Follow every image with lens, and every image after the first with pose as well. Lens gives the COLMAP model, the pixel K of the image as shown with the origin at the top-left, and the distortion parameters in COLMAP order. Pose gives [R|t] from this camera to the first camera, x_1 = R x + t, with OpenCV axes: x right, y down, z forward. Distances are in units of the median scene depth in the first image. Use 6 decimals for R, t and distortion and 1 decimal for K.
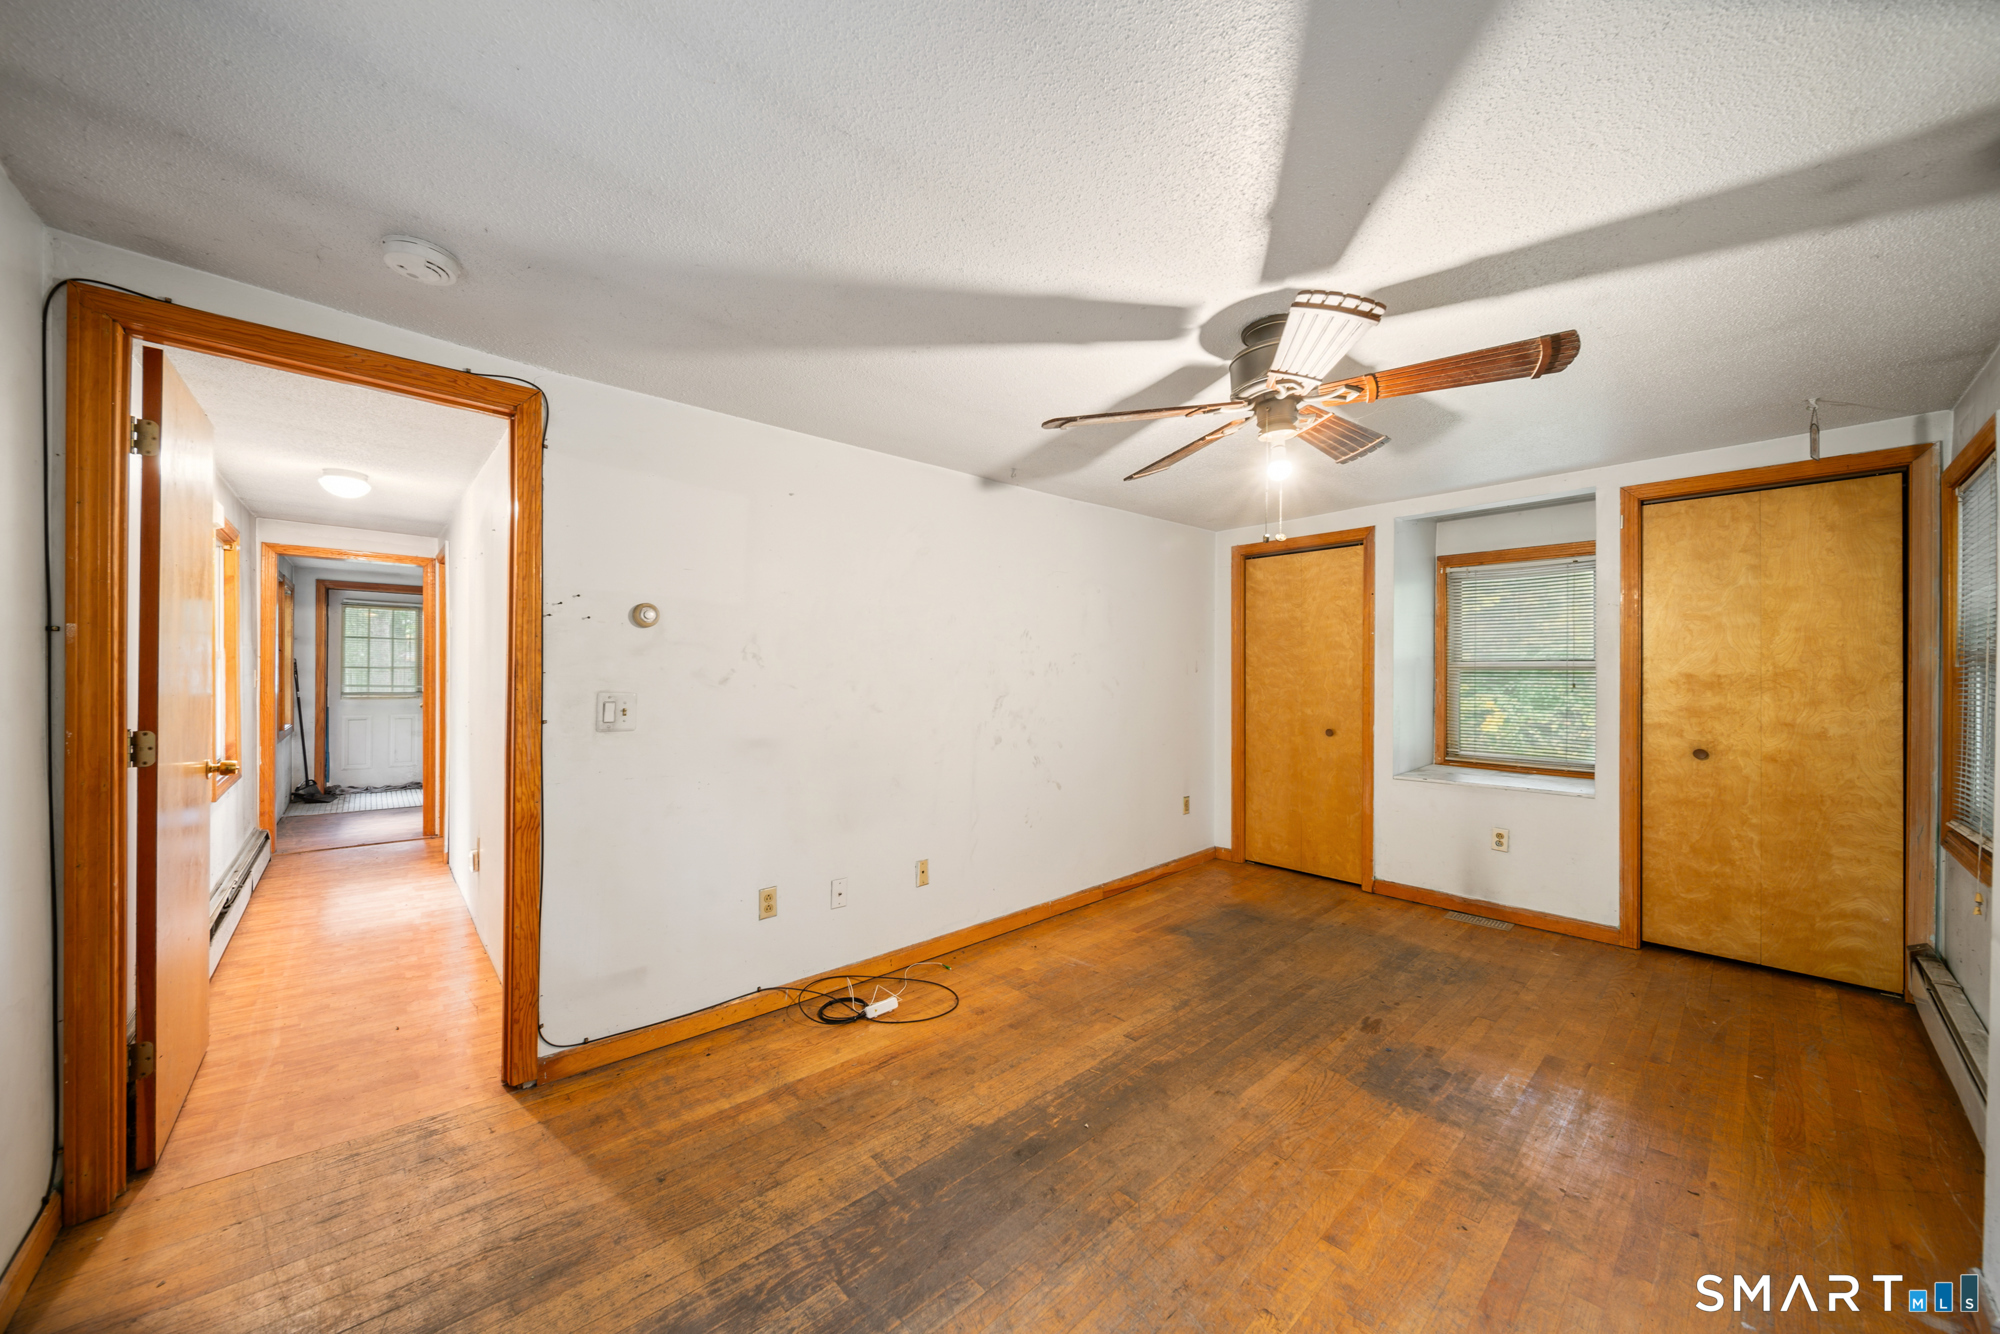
lens RADIAL K [[689.6, 0, 1000.0], [0, 689.6, 667.0], [0, 0, 1]] dist [0.000690, -0.001901]
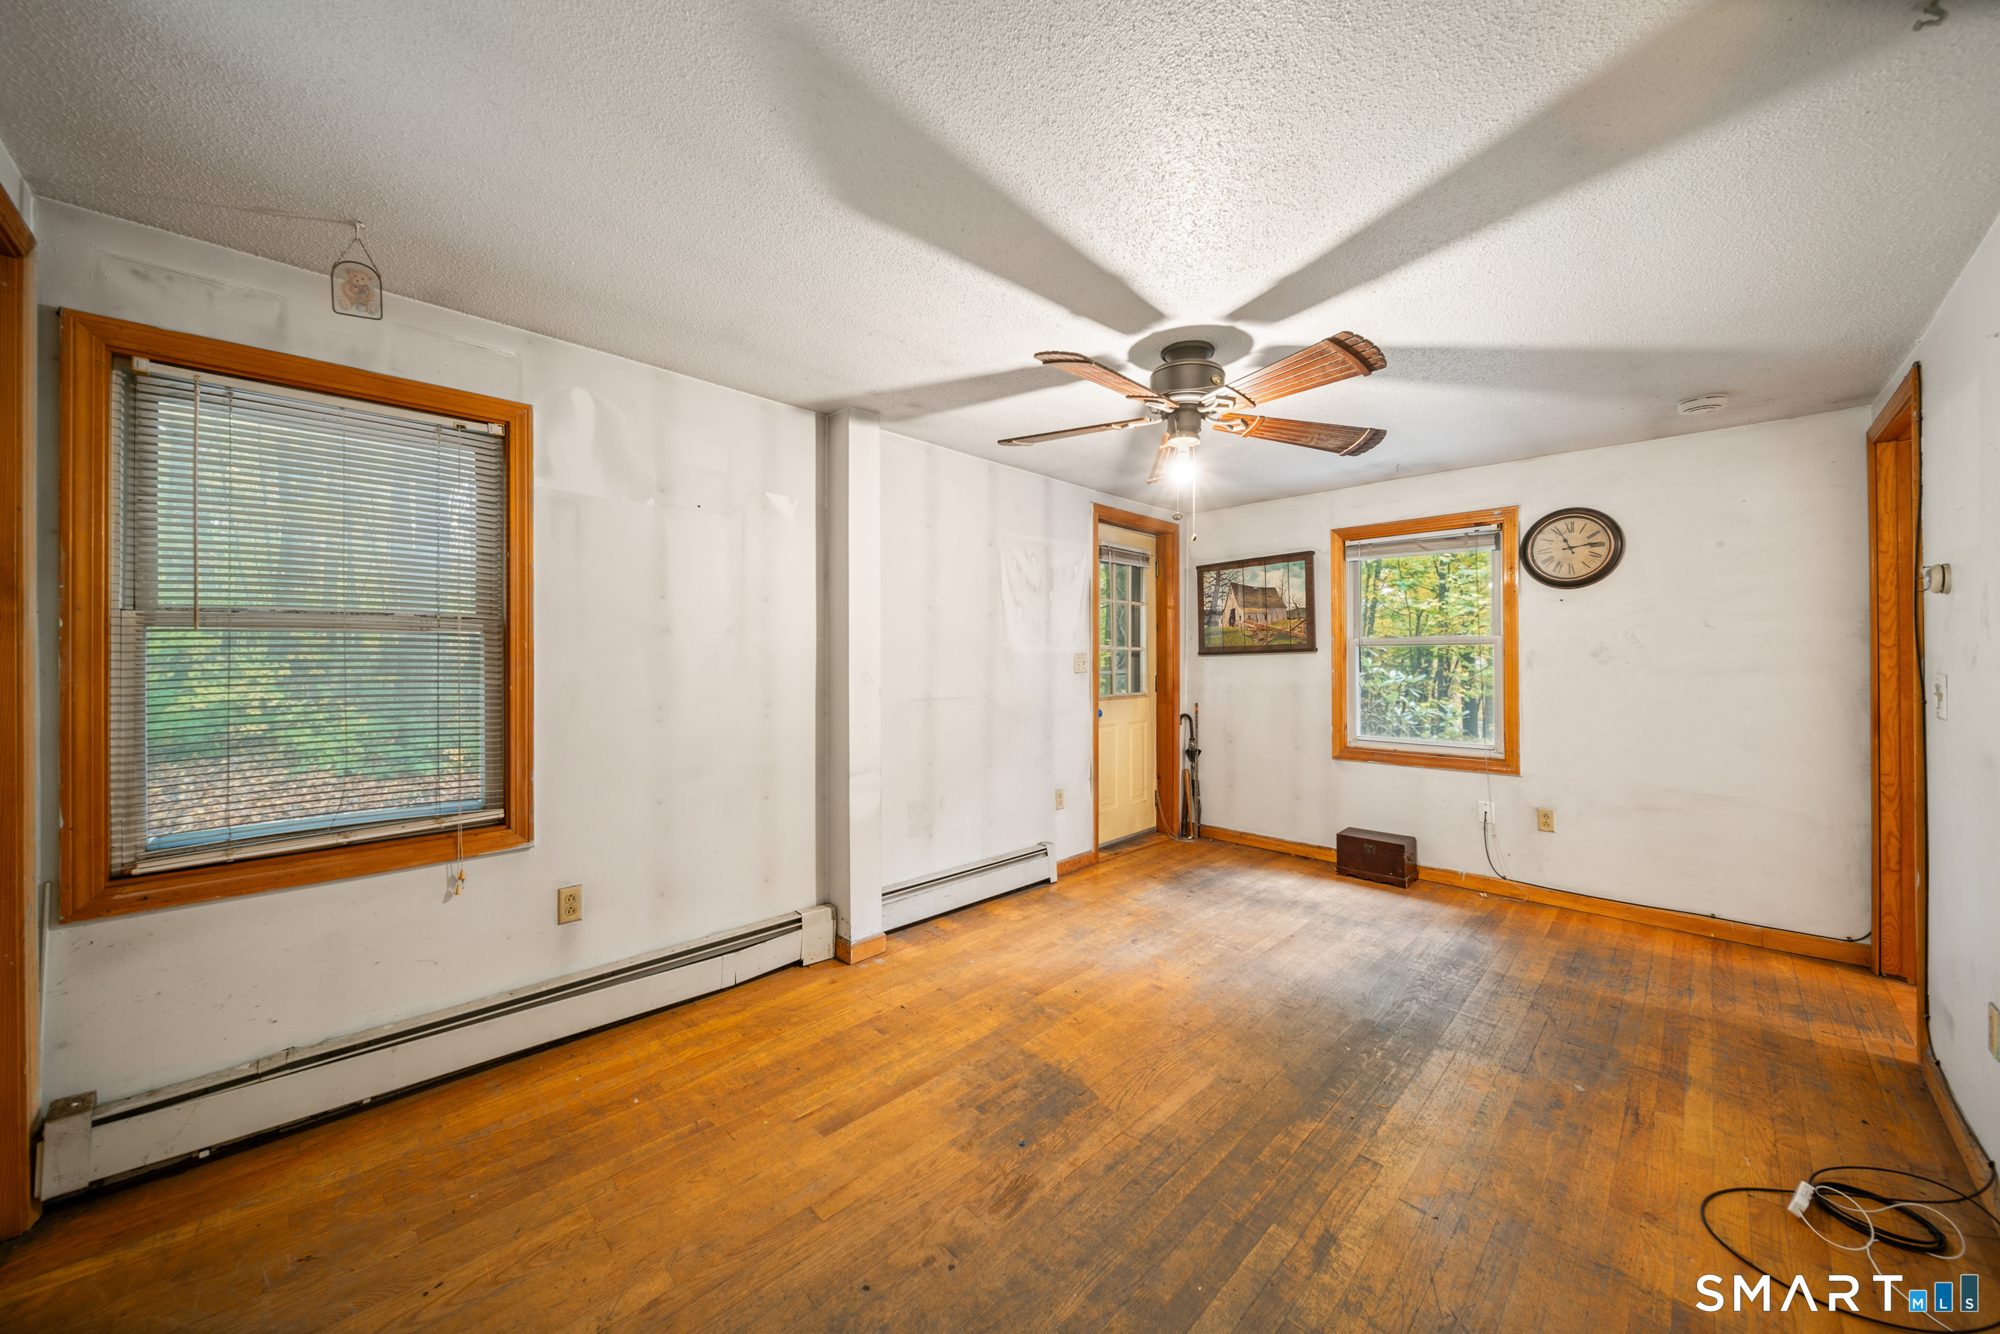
lens RADIAL K [[701.0, 0, 984.0], [0, 701.0, 650.9], [0, 0, 1]] dist [0.002035, -0.002212]
pose [[-0.999475, -0.006716, -0.031711, 0.665362], [-0.006235, 0.999864, -0.015245, 0.028547], [0.031809, -0.015039, -0.999381, 1.864082]]
